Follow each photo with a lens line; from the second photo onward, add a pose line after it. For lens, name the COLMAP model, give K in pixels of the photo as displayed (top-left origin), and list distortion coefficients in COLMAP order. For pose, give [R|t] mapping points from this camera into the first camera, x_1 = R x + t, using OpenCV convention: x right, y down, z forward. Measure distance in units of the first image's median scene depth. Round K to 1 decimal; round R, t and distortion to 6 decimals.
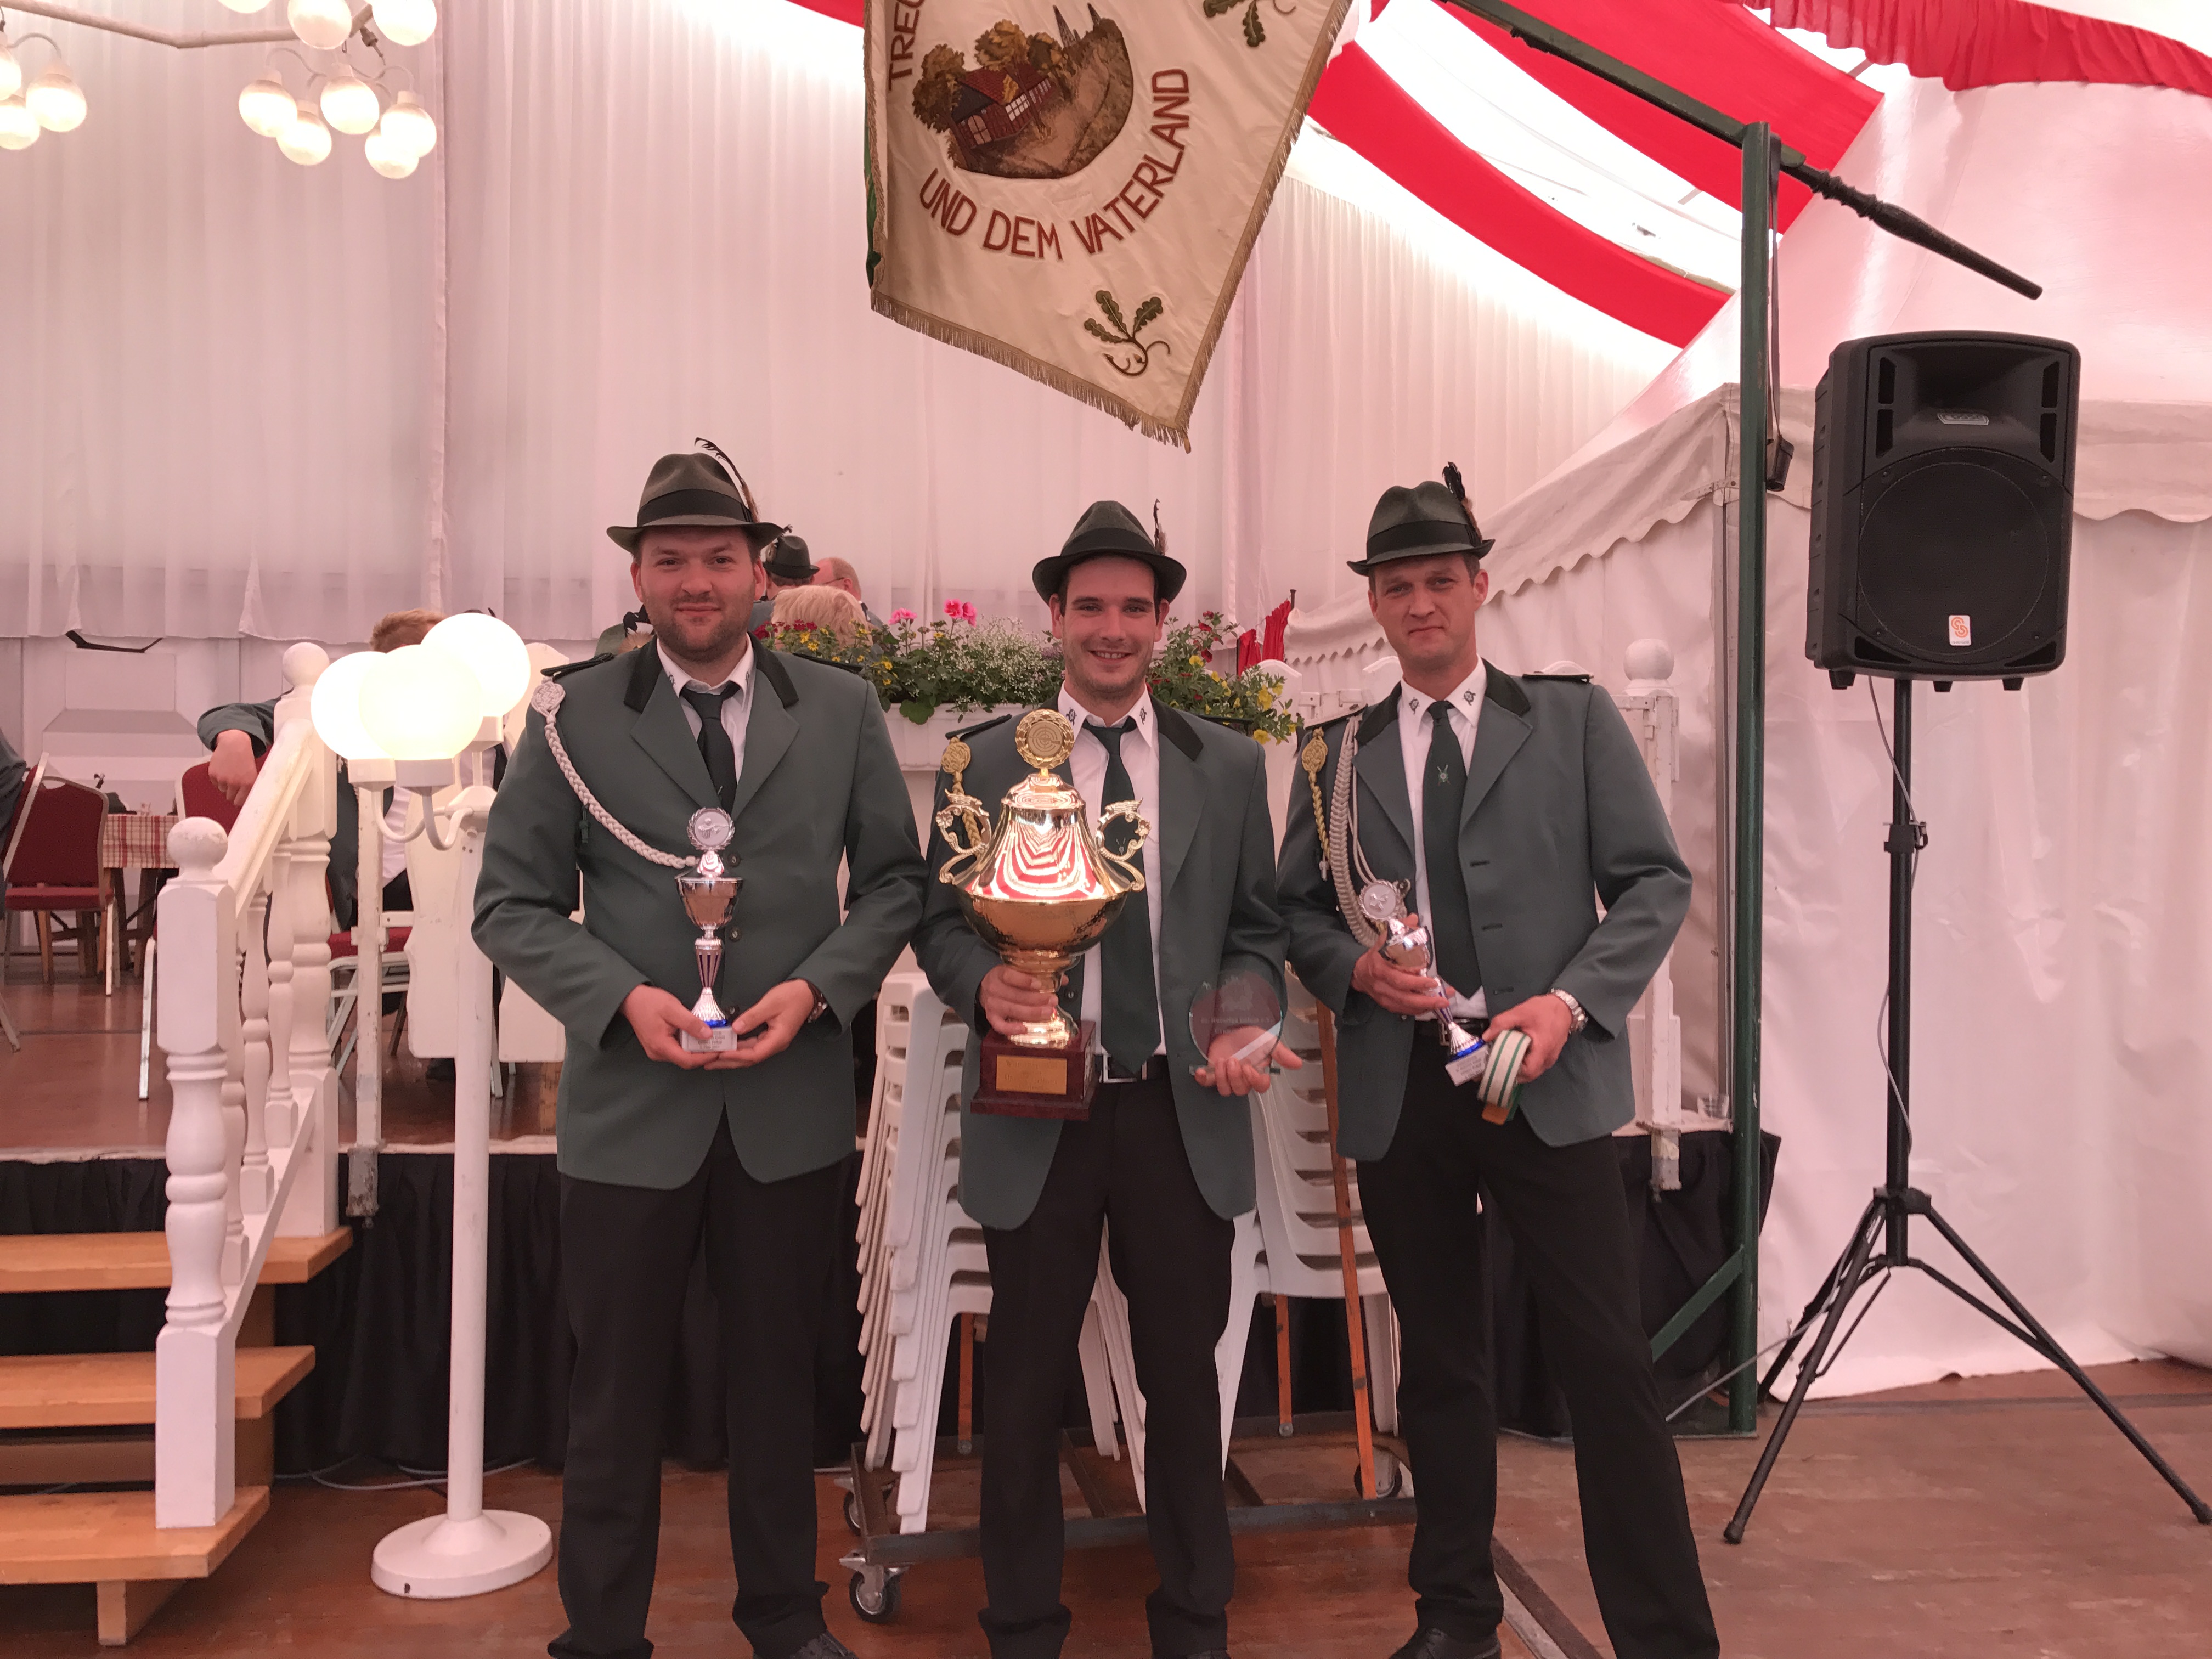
lens RADIAL K [[1803.6, 0, 1111.4], [0, 1803.6, 834.1], [0, 0, 1]] dist [0.005947, -0.010264]
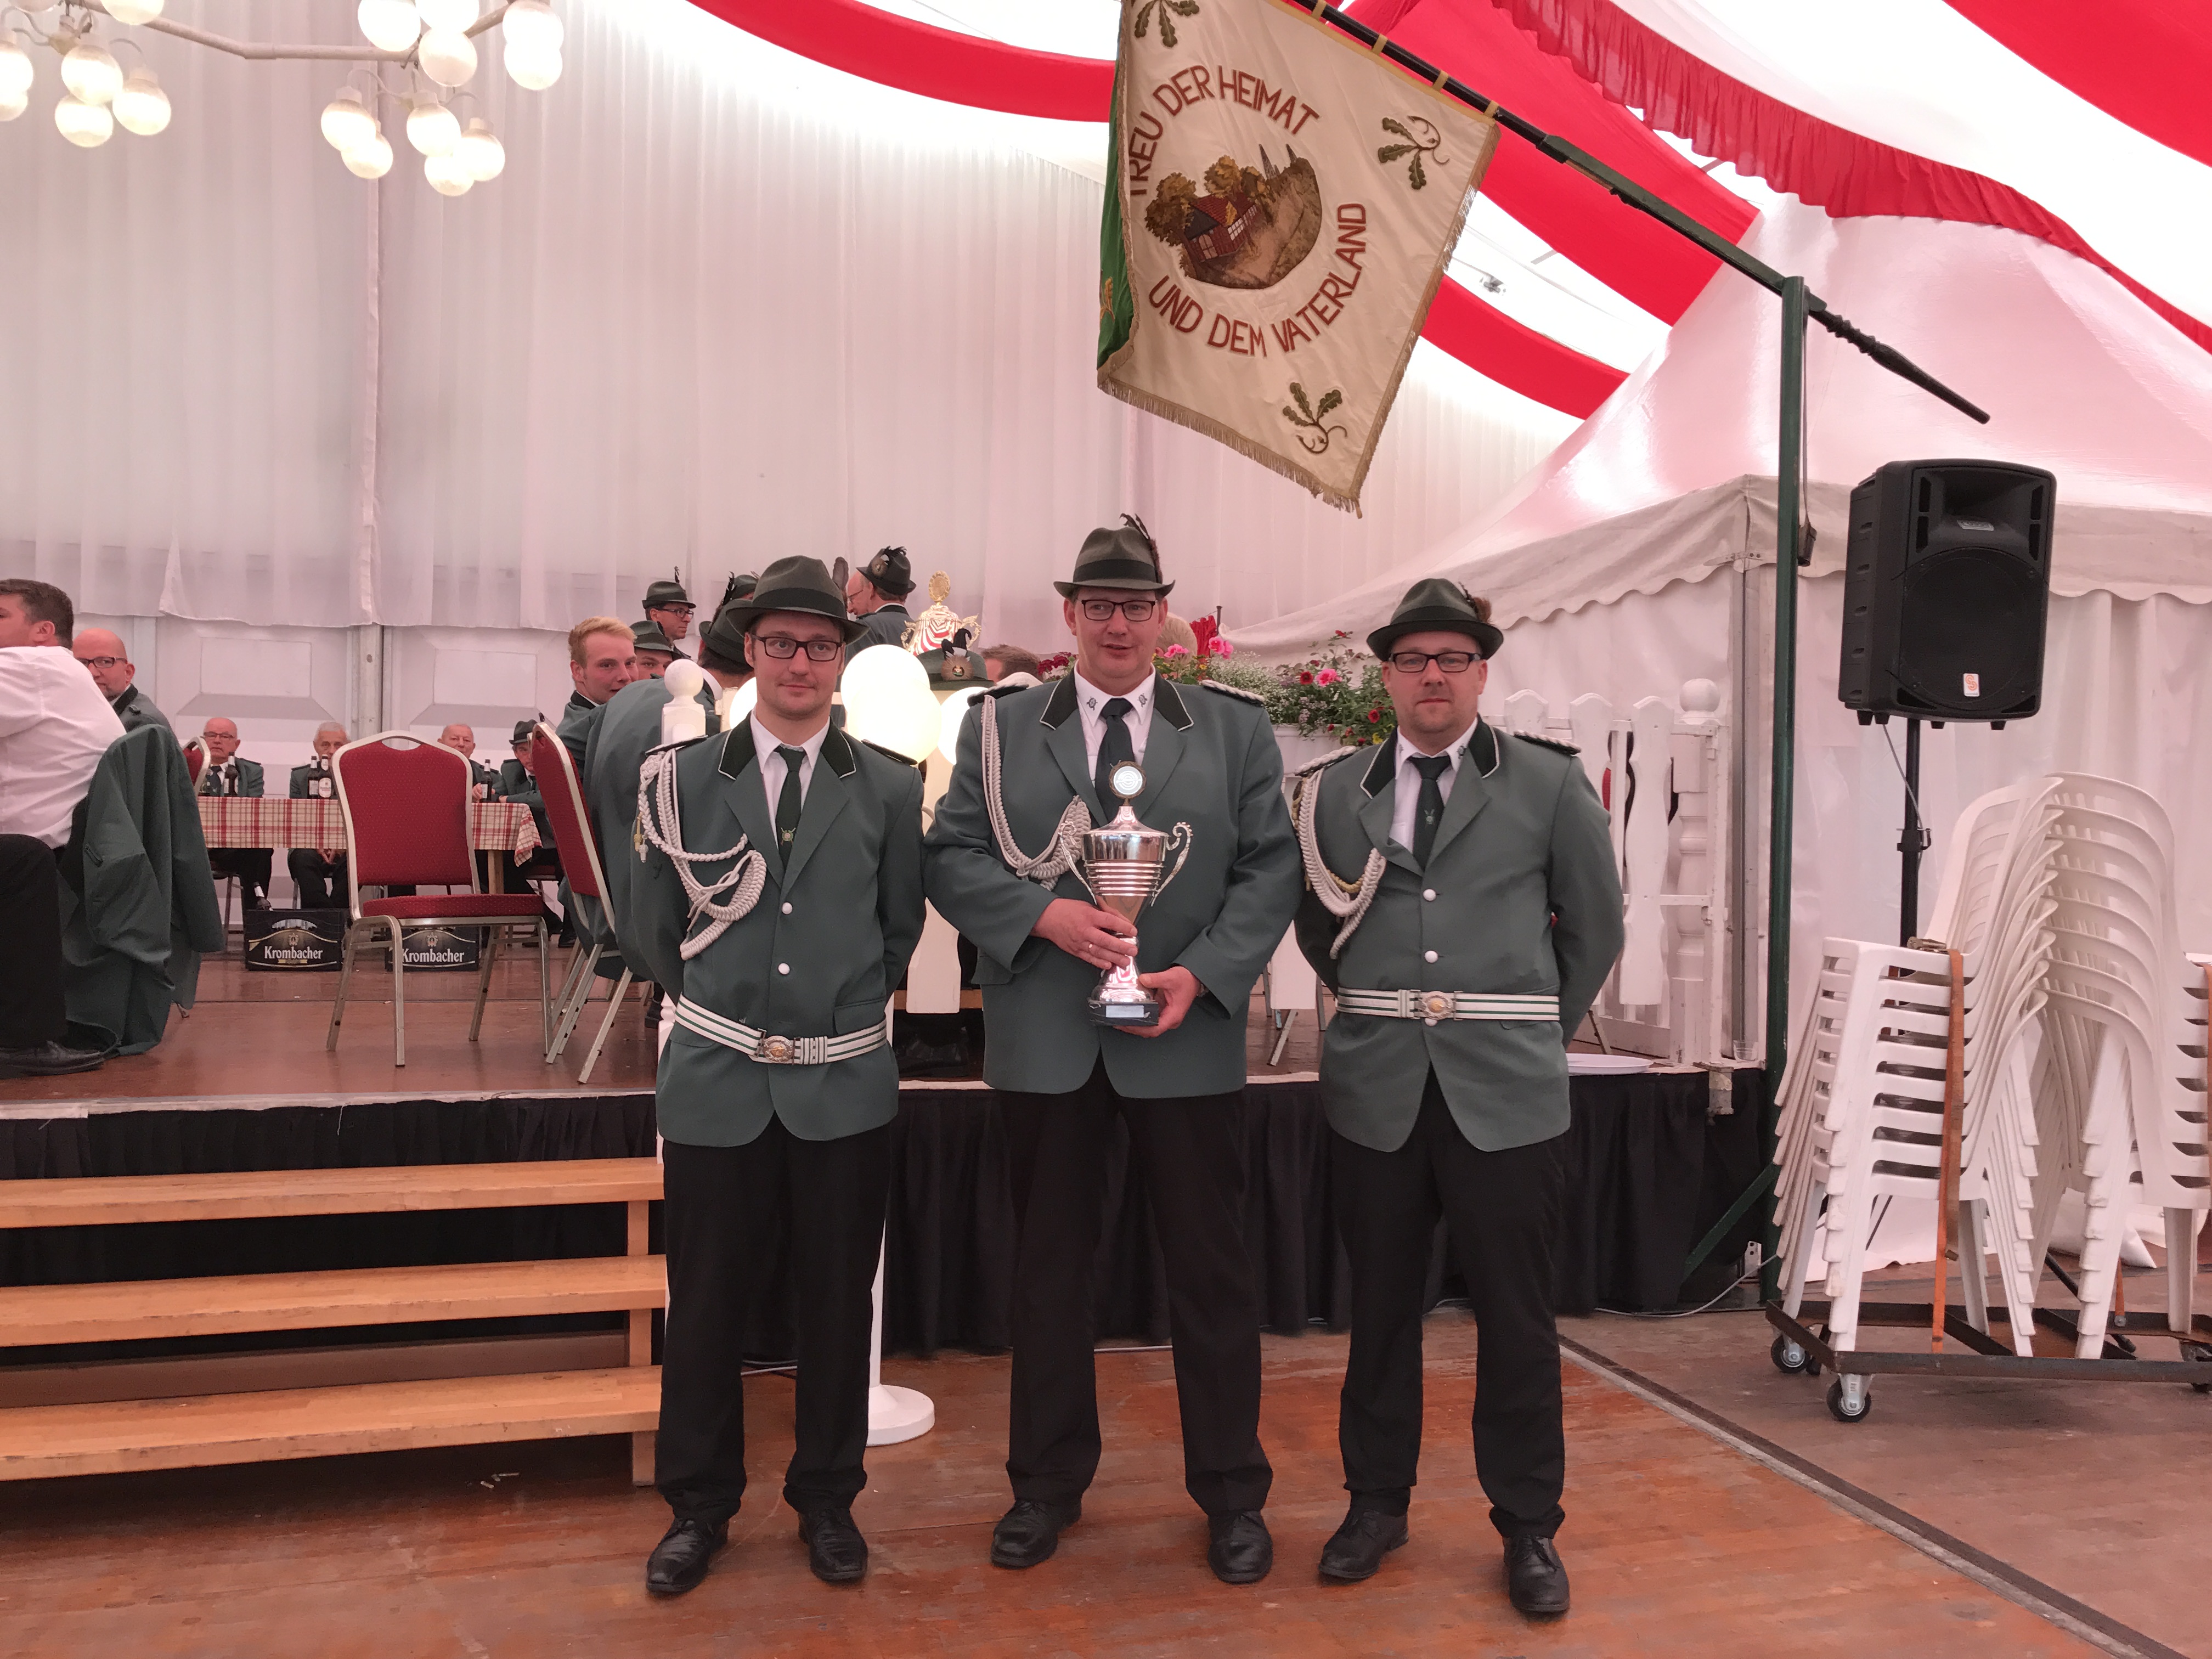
lens RADIAL K [[1797.2, 0, 1112.0], [0, 1797.2, 842.2], [0, 0, 1]] dist [0.010337, -0.019355]
pose [[0.987391, 0.010716, 0.157936, -0.317010], [-0.012462, 0.999872, 0.010063, -0.002175], [-0.157808, -0.011905, 0.987398, -0.182206]]
